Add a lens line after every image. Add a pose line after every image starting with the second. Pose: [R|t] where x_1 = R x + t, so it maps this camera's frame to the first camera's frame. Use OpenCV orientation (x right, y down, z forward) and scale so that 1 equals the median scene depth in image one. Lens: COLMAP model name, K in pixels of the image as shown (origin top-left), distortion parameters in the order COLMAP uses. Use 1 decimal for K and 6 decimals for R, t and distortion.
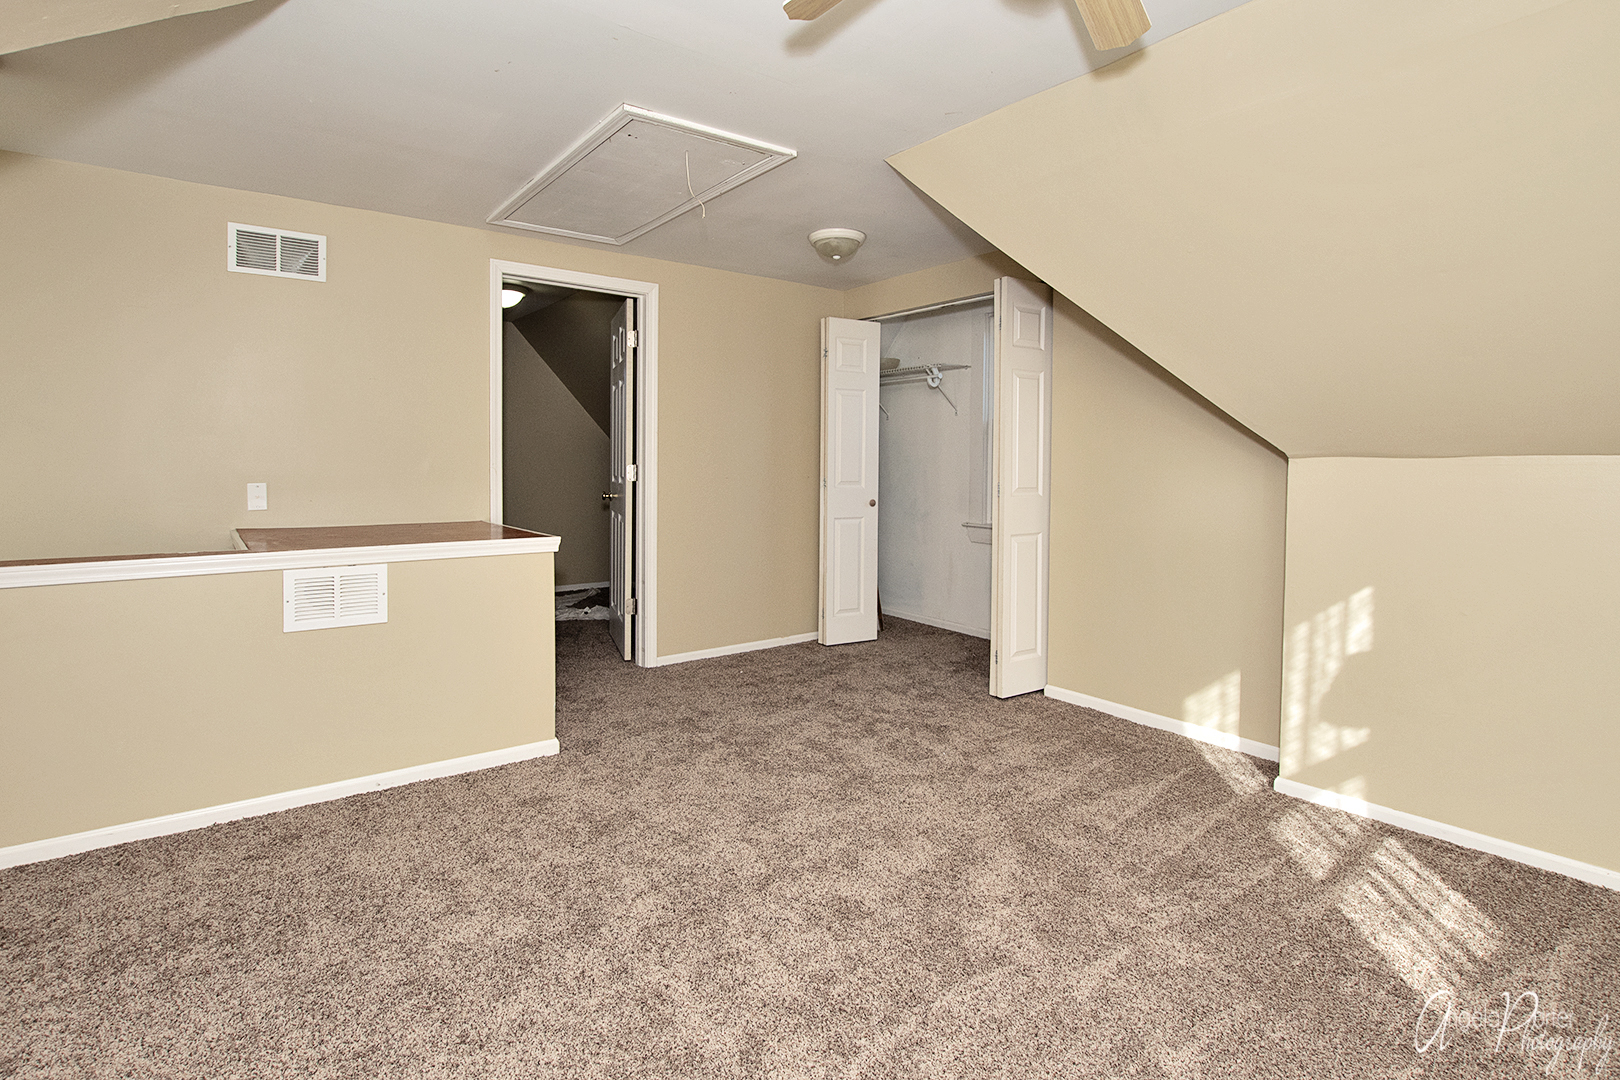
lens RADIAL K [[801.8, 0, 784.0], [0, 801.8, 481.9], [0, 0, 1]] dist [-0.022345, 0.000229]
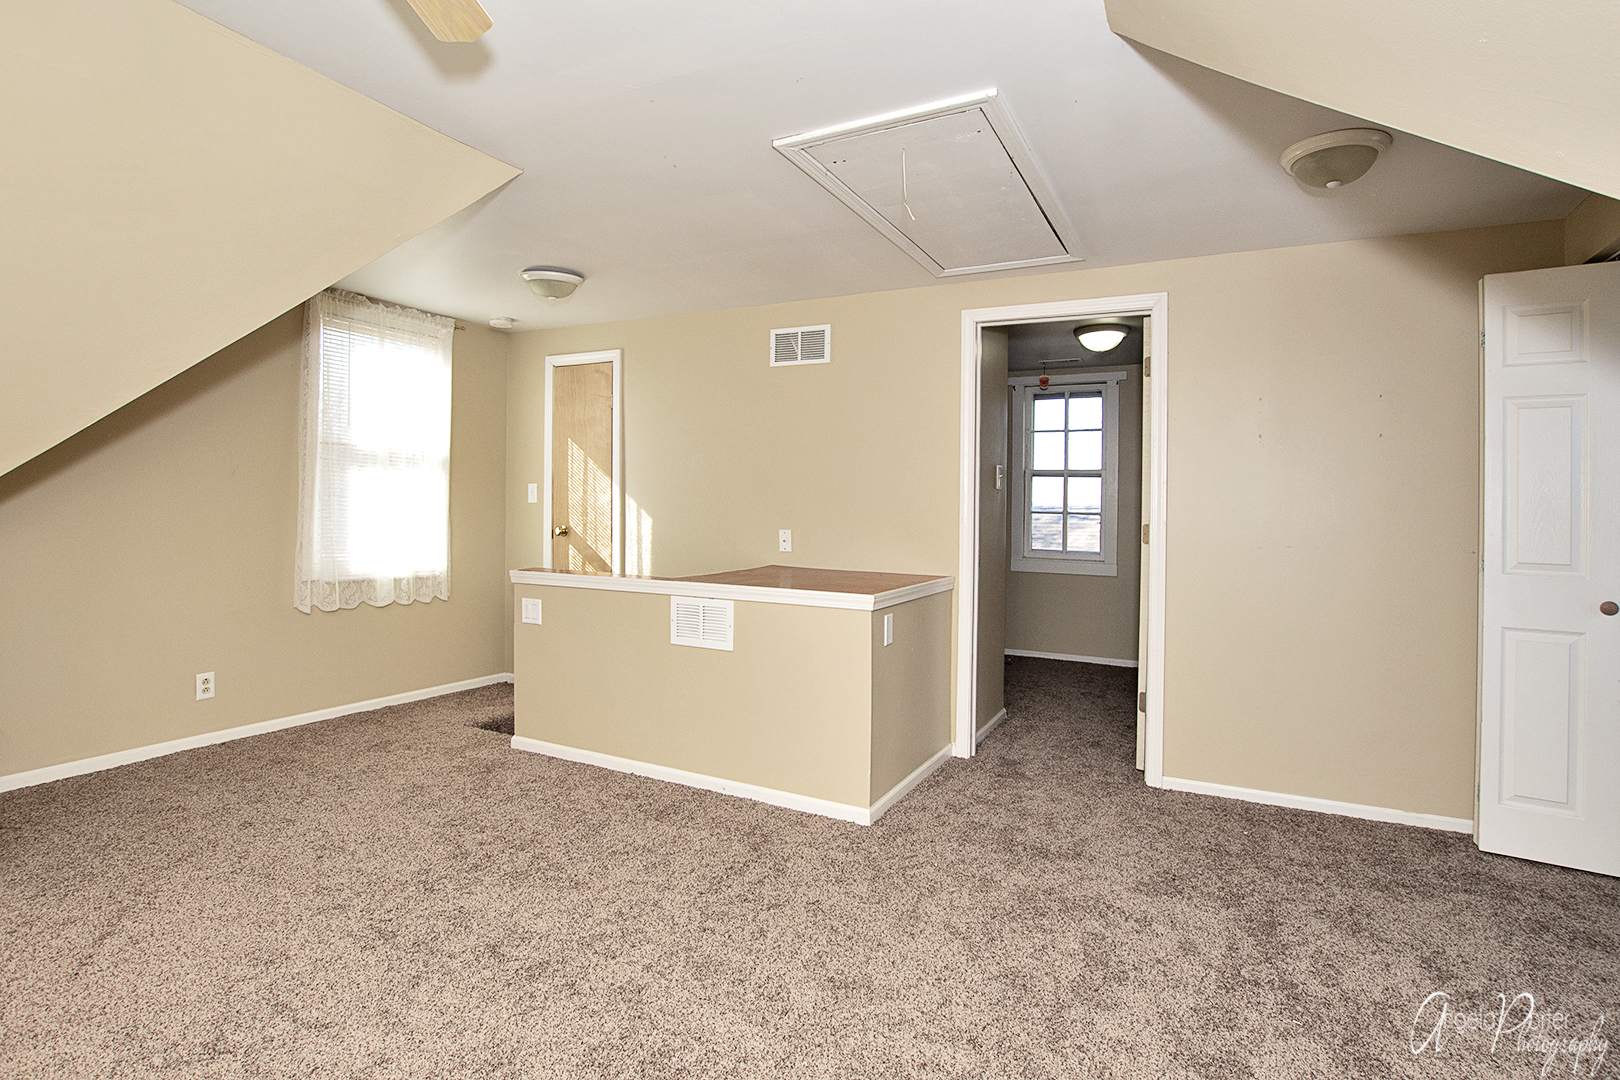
lens RADIAL K [[793.3, 0, 813.8], [0, 793.3, 500.1], [0, 0, 1]] dist [-0.023507, 0.000020]
pose [[0.455321, -0.003211, -0.890322, 0.483714], [-0.038047, 0.999010, -0.023061, -0.018418], [0.889514, 0.044374, 0.454748, 0.465858]]
